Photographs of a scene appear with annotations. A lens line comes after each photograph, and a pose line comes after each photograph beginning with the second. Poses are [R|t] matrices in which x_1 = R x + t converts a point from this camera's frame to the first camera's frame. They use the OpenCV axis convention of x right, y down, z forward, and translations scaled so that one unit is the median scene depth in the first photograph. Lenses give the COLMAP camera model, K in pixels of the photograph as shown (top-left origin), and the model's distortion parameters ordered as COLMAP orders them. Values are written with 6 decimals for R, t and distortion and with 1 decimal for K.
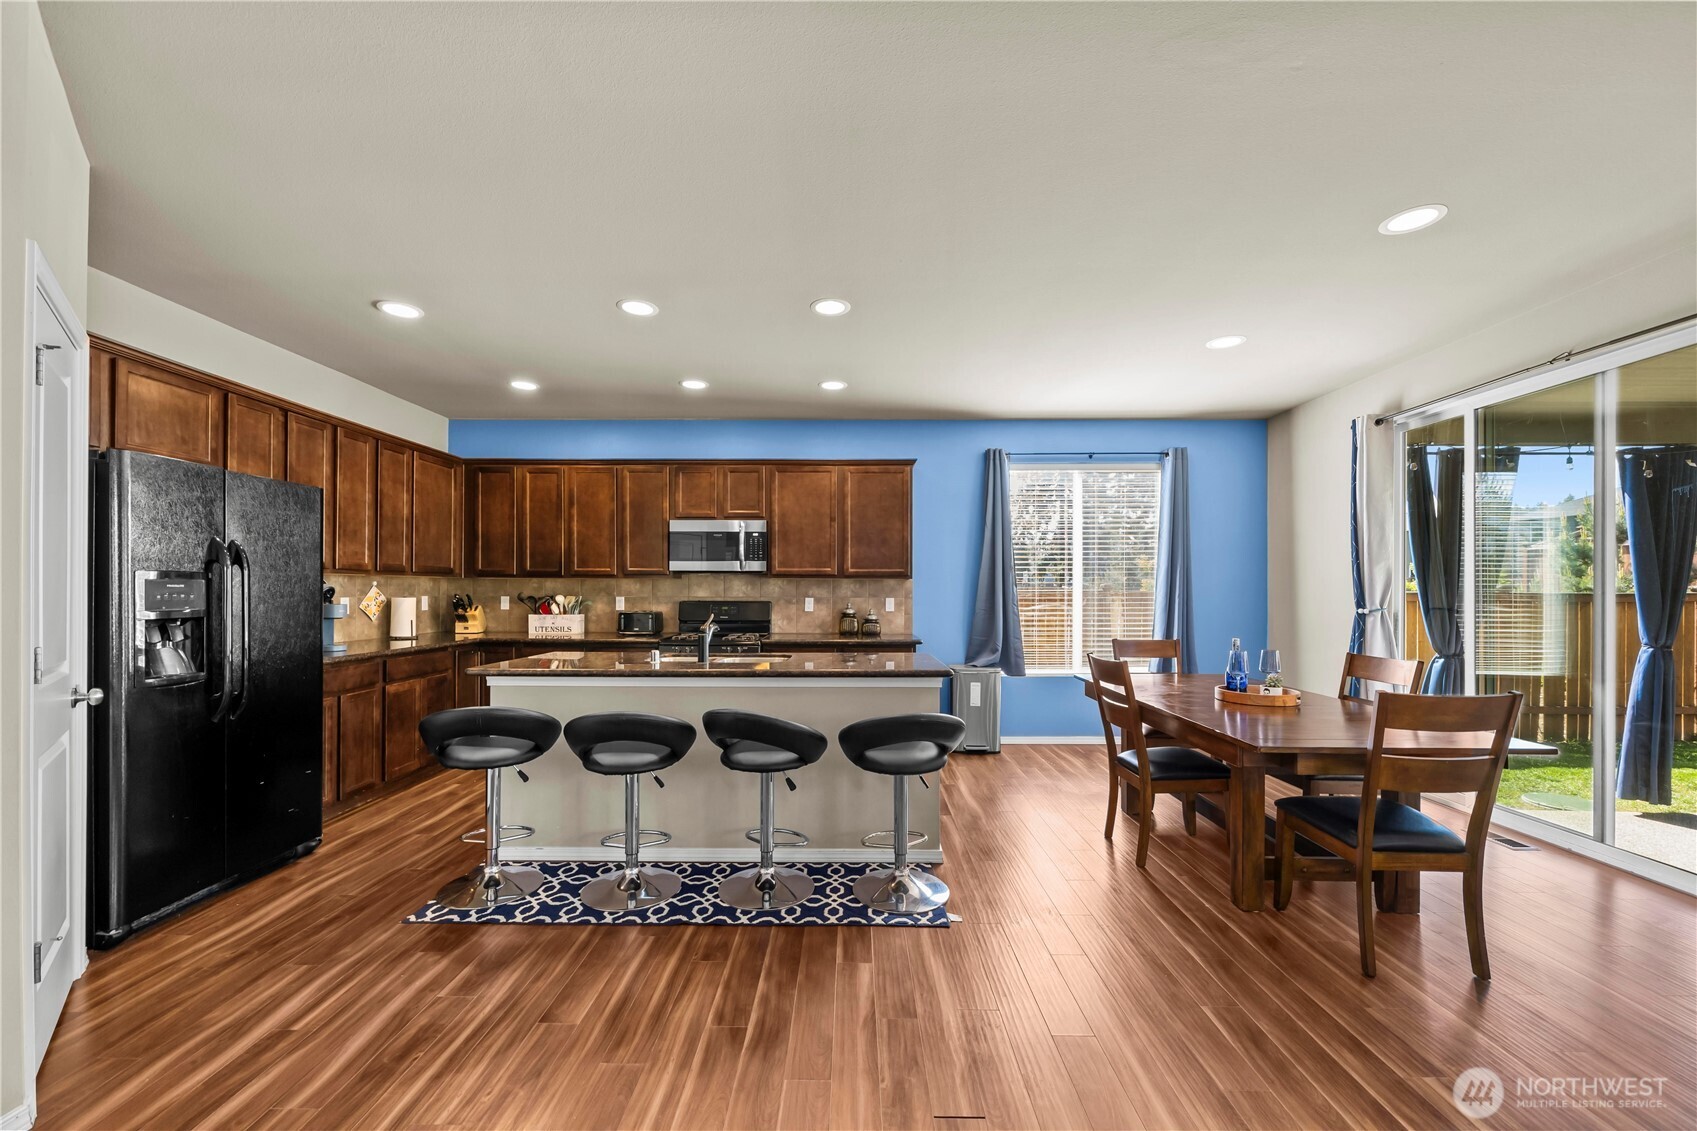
lens RADIAL K [[649.4, 0, 847.0], [0, 649.4, 591.5], [0, 0, 1]] dist [0.000866, 0.000151]
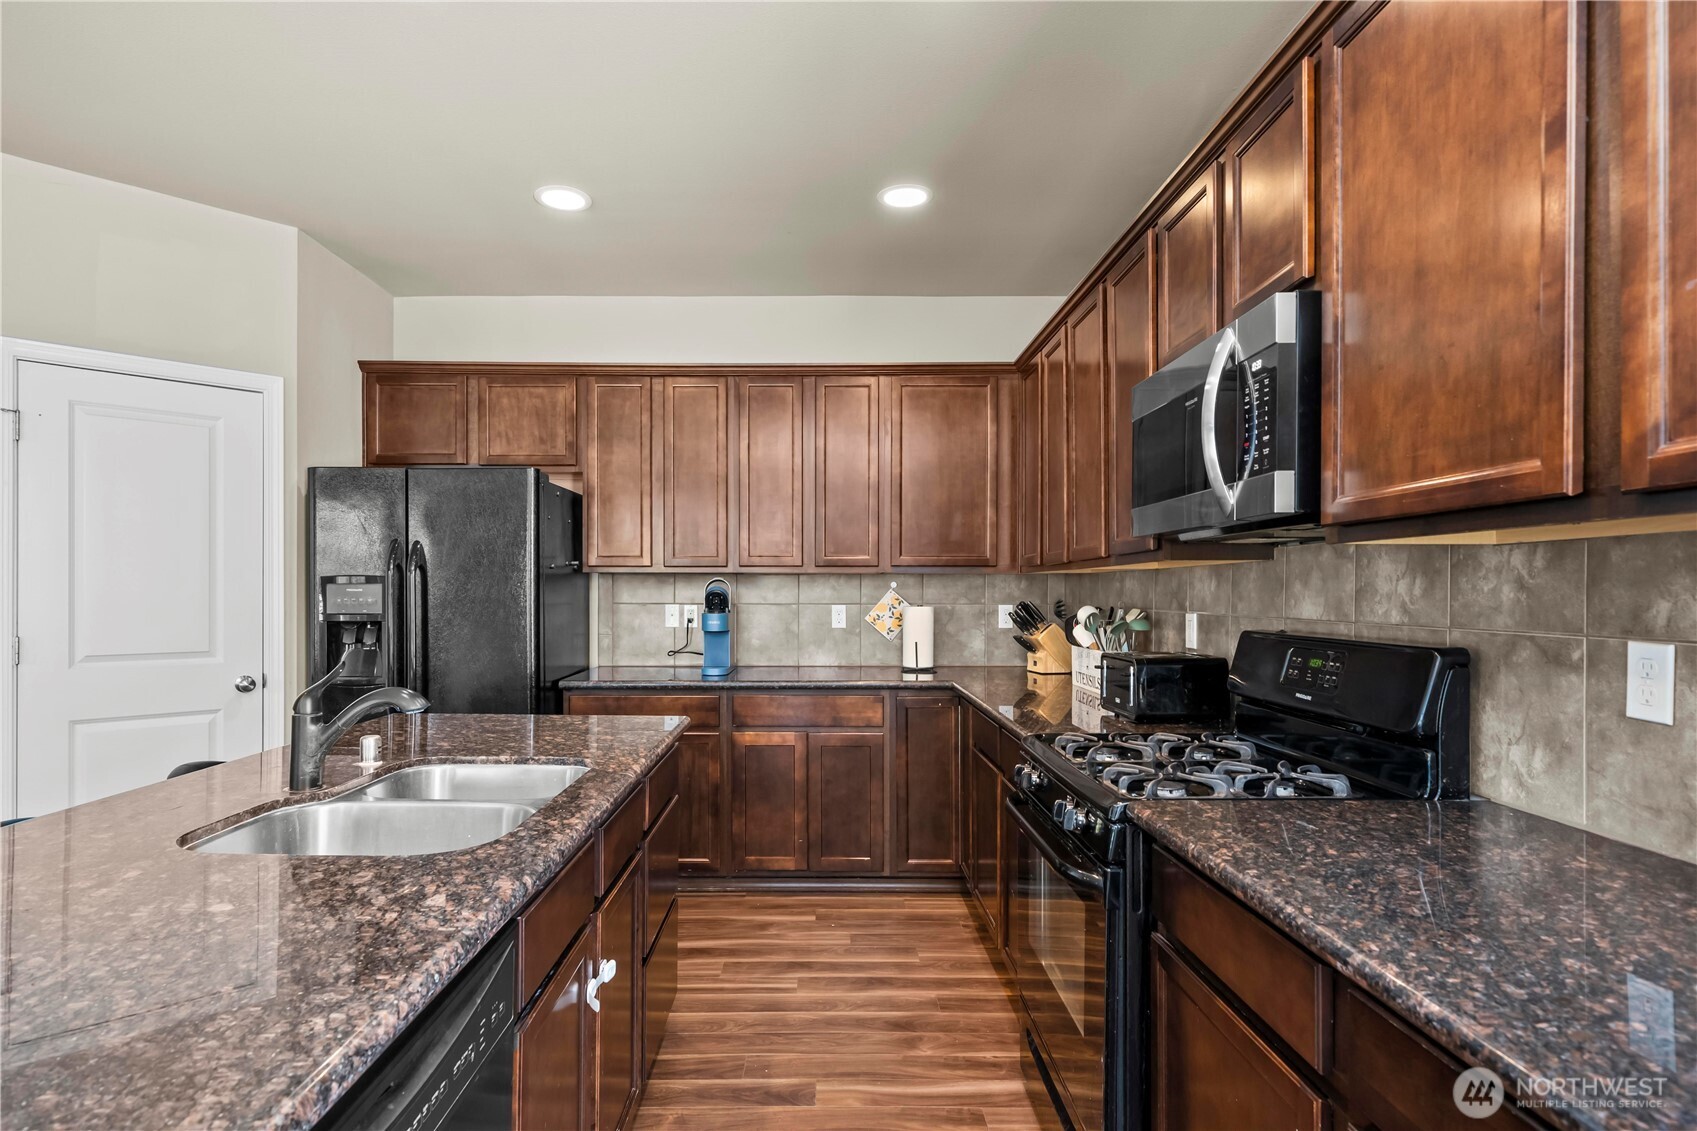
lens RADIAL K [[881.5, 0, 842.1], [0, 881.5, 591.9], [0, 0, 1]] dist [0.000346, -0.000039]
pose [[0.027133, -0.002790, -0.999628, 0.179229], [-0.004599, 0.999985, -0.002916, -0.002273], [0.999621, 0.004677, 0.027120, 0.825301]]
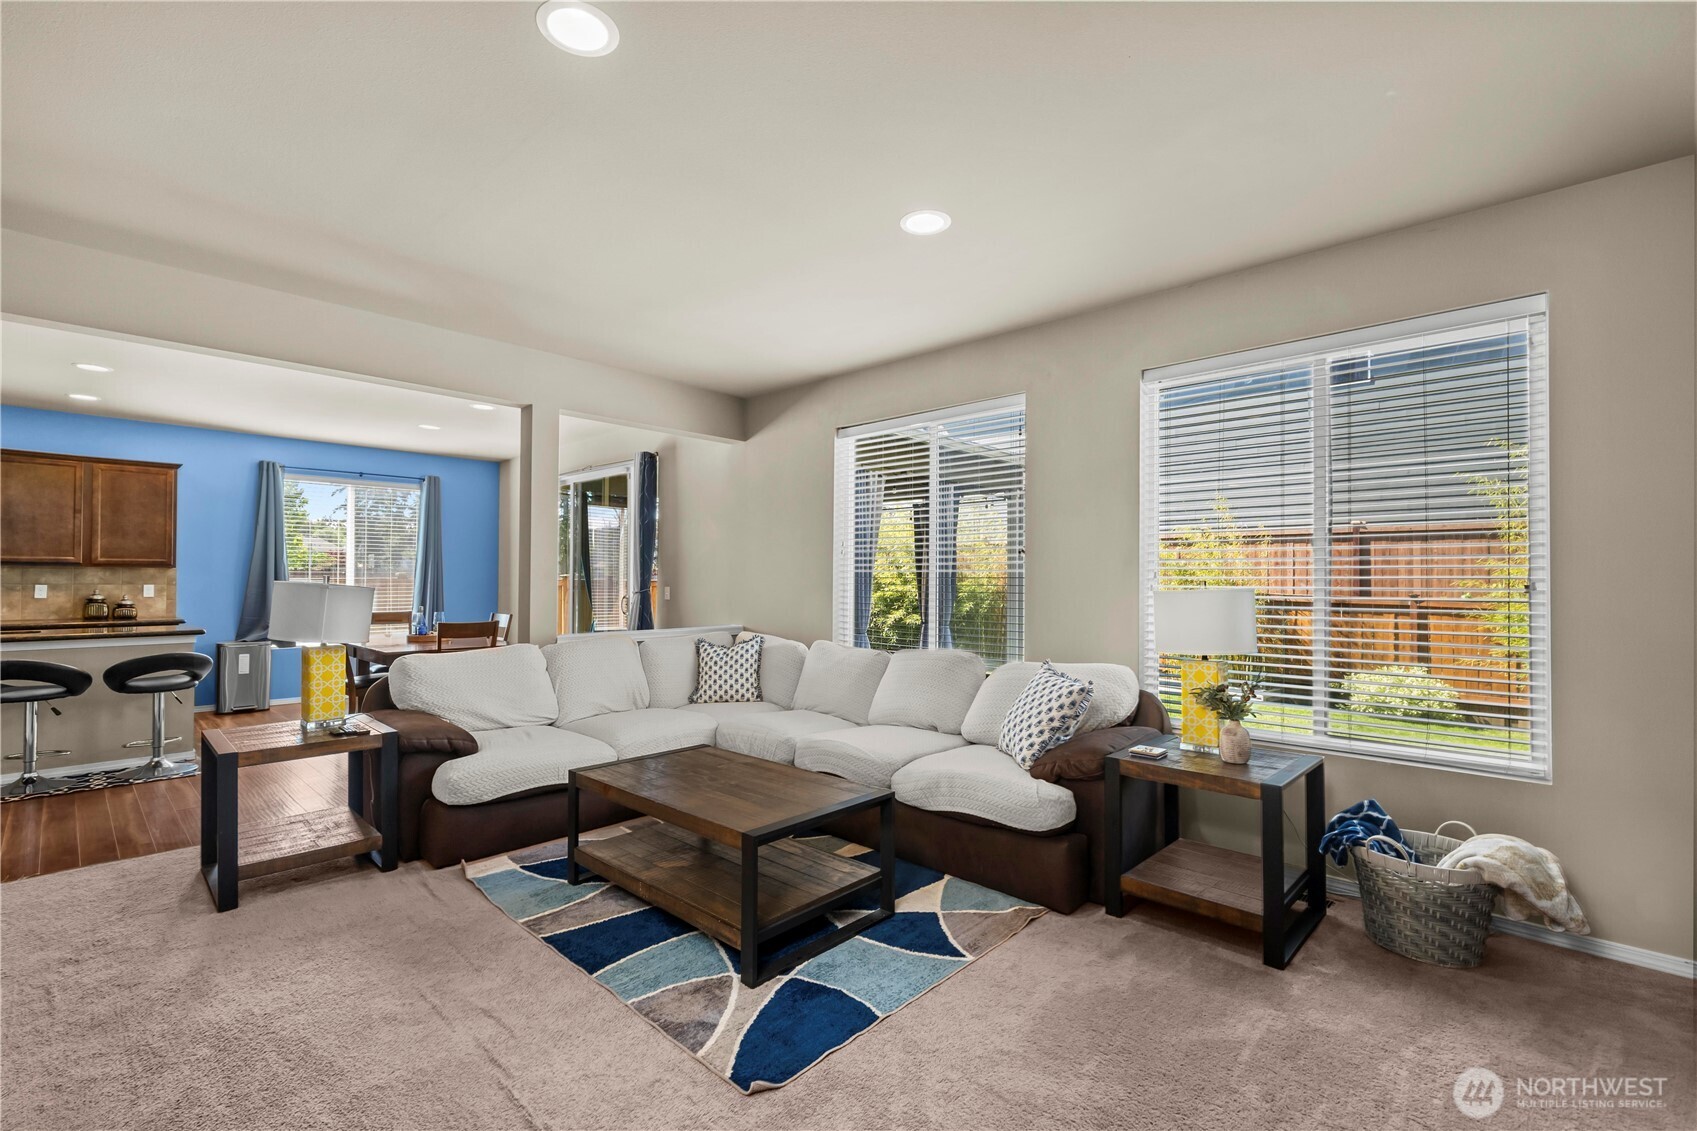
lens RADIAL K [[743.9, 0, 845.8], [0, 743.9, 572.4], [0, 0, 1]] dist [-0.000739, -0.000542]
pose [[0.680446, 0.009988, 0.732730, -0.055989], [-0.003356, 0.999939, -0.010514, -0.001873], [-0.732790, 0.004695, 0.680438, -0.762176]]
